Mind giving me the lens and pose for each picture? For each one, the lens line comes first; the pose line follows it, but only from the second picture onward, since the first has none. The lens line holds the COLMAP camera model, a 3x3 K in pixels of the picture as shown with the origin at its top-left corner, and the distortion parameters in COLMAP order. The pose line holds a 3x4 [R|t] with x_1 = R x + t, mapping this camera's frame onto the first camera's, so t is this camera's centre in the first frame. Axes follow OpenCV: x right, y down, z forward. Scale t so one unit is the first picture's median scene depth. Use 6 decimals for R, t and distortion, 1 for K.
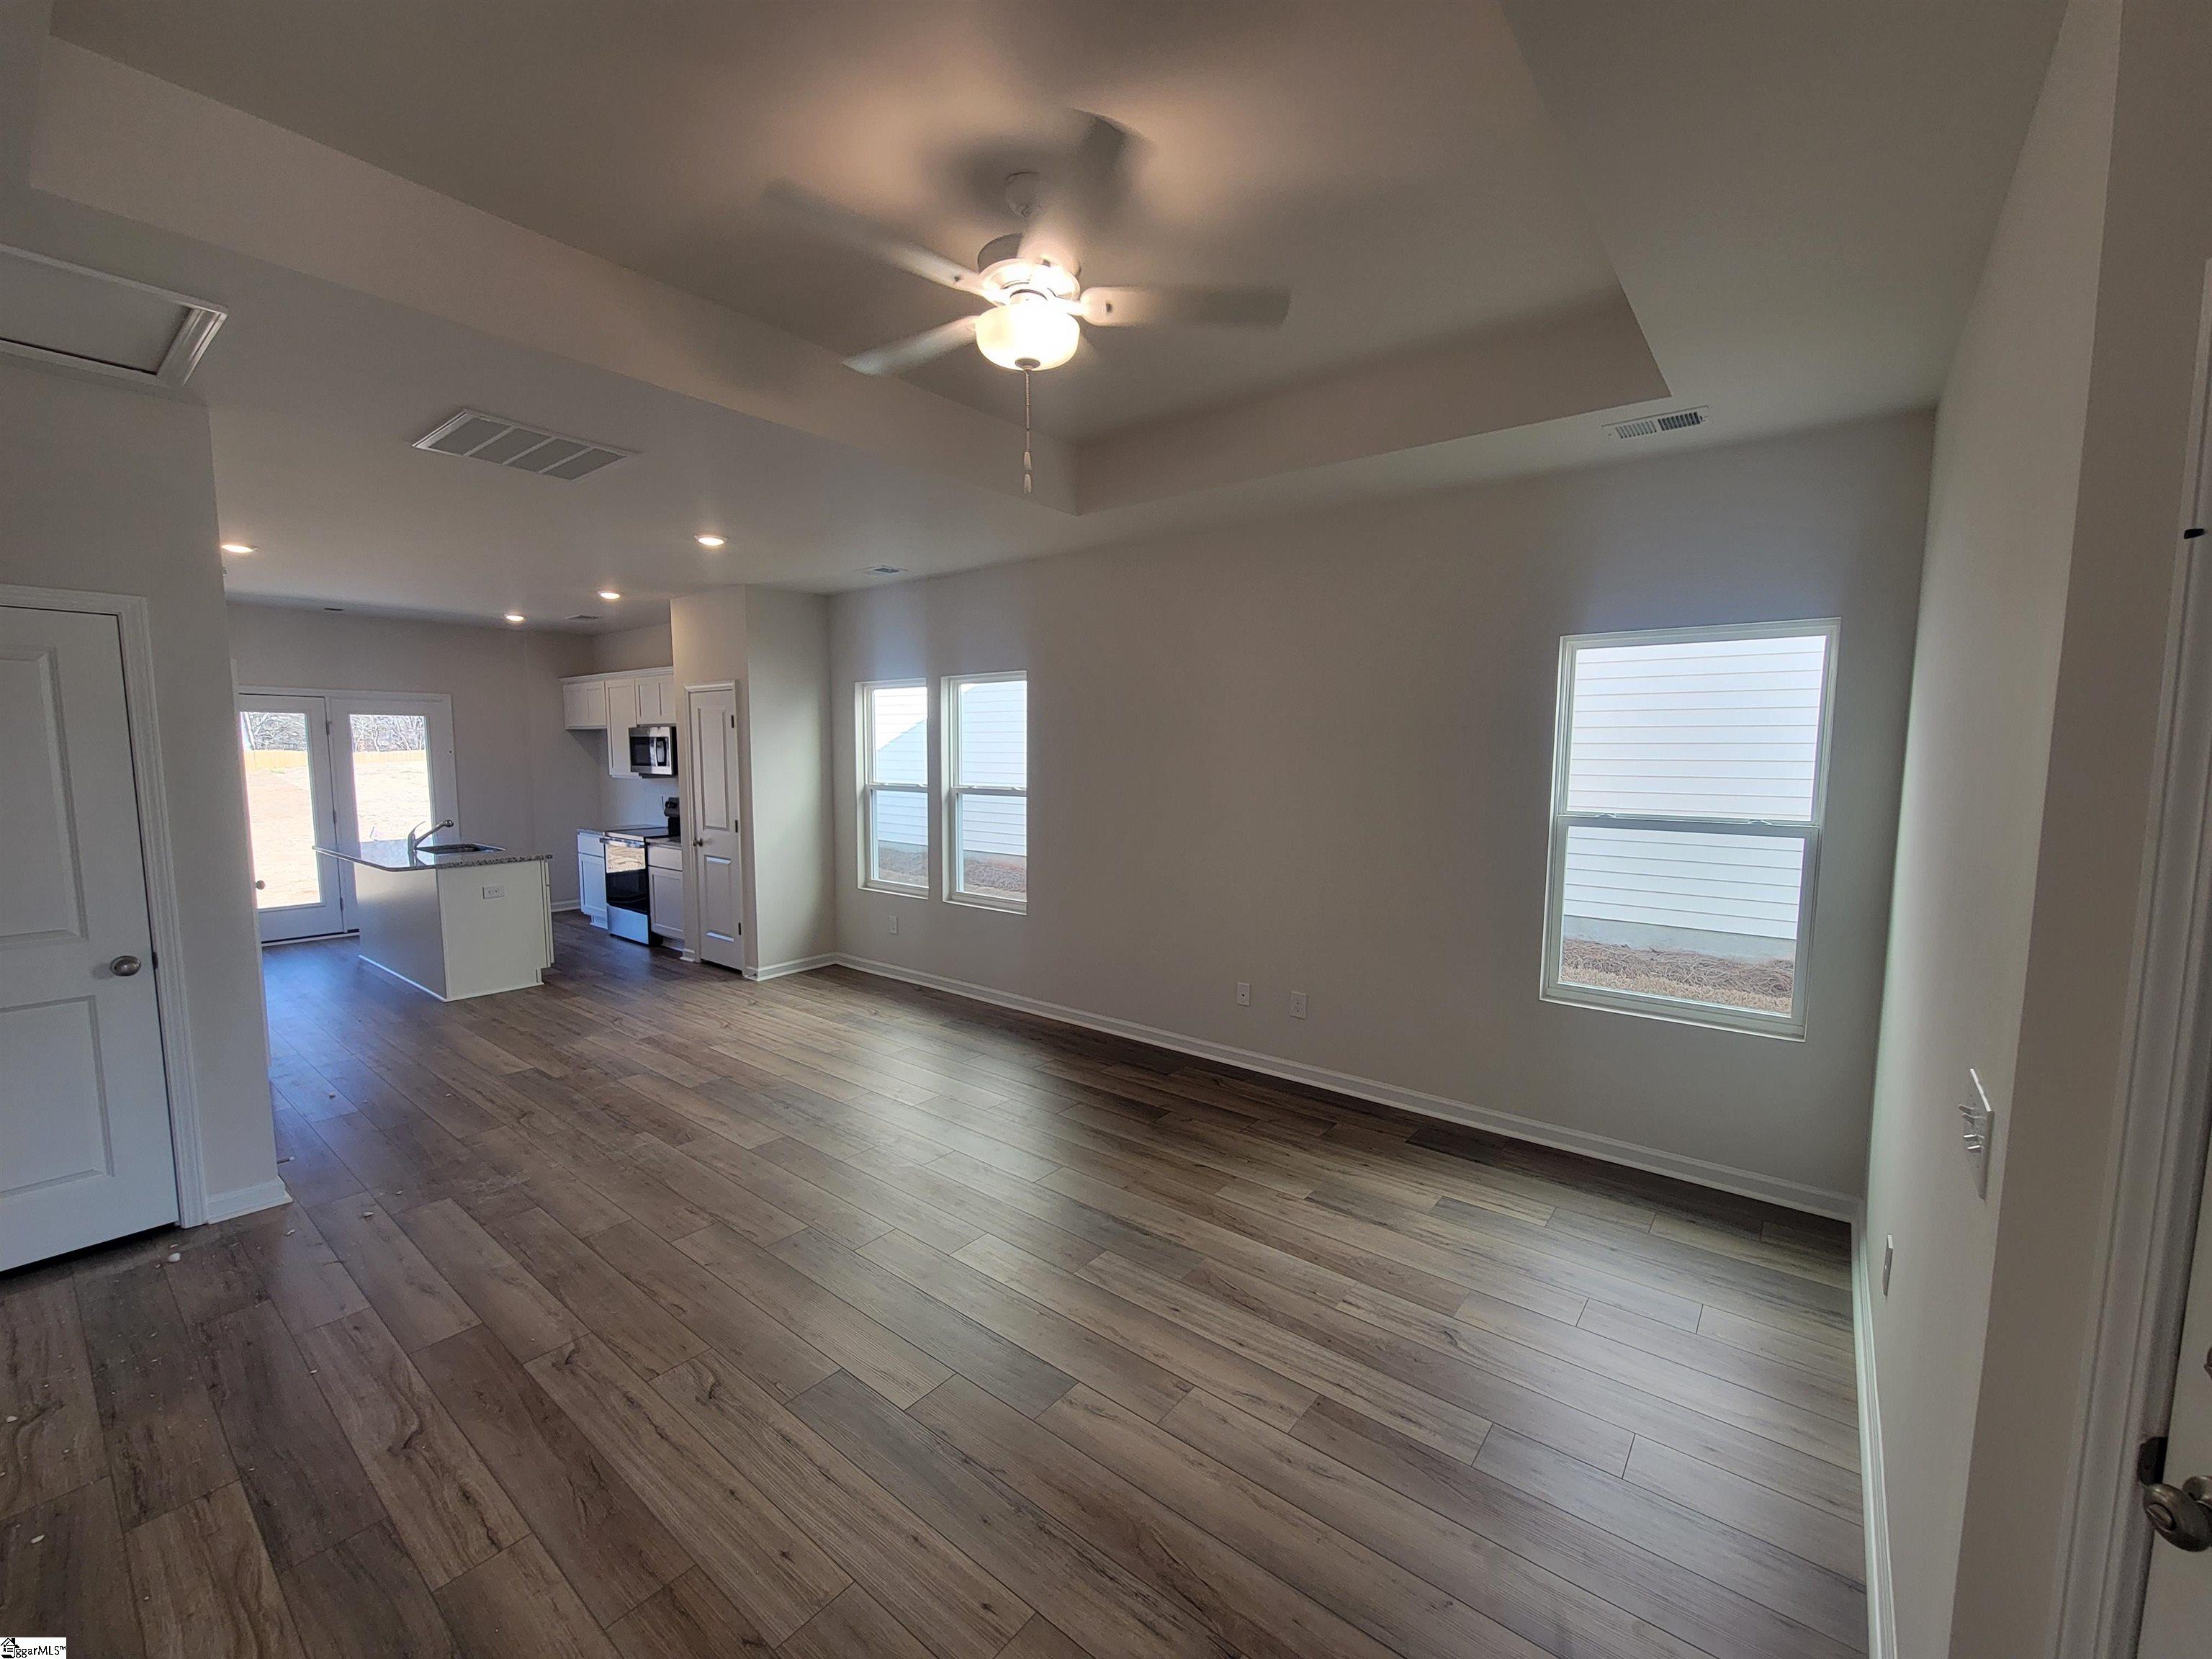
lens RADIAL K [[900.0, 0, 1106.0], [0, 900.0, 829.5], [0, 0, 1]] dist [0.001886, -0.000099]
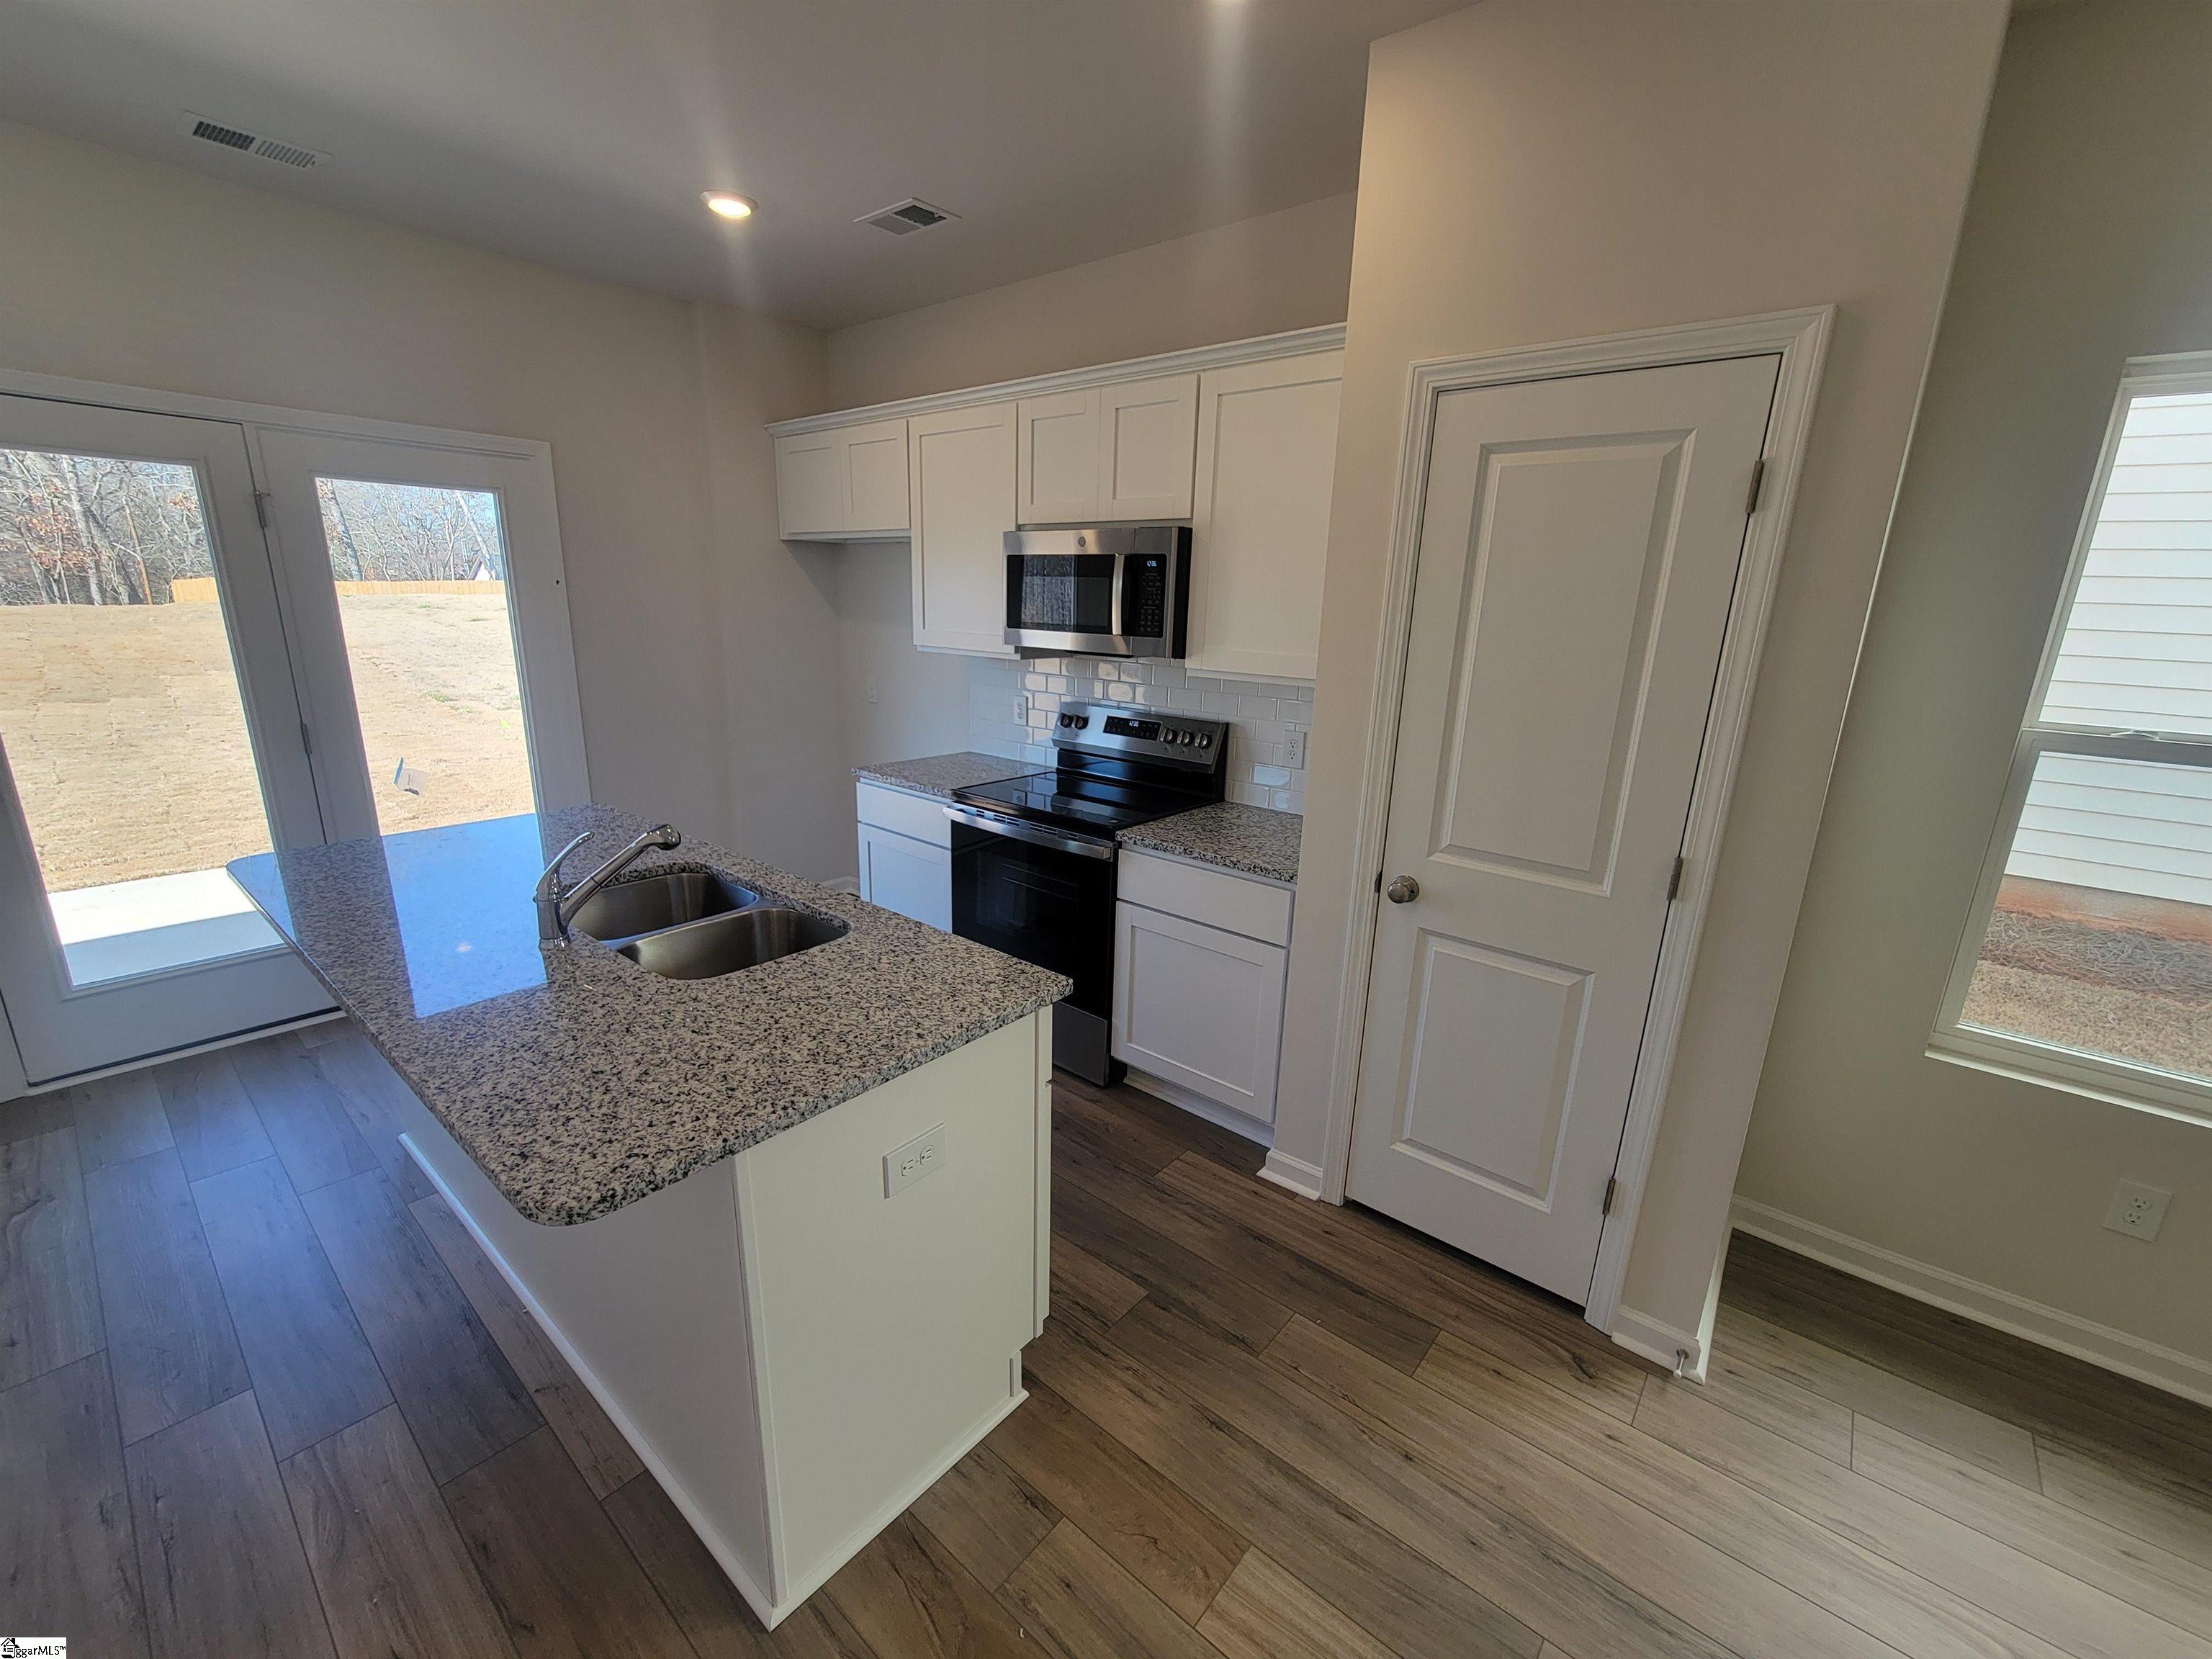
lens RADIAL K [[873.2, 0, 1106.0], [0, 873.2, 829.5], [0, 0, 1]] dist [0.001195, 0.000073]
pose [[0.999351, 0.036012, -0.000553, -0.465594], [-0.035443, 0.986043, 0.162676, -0.045701], [0.006404, -0.162551, 0.986679, 0.574152]]
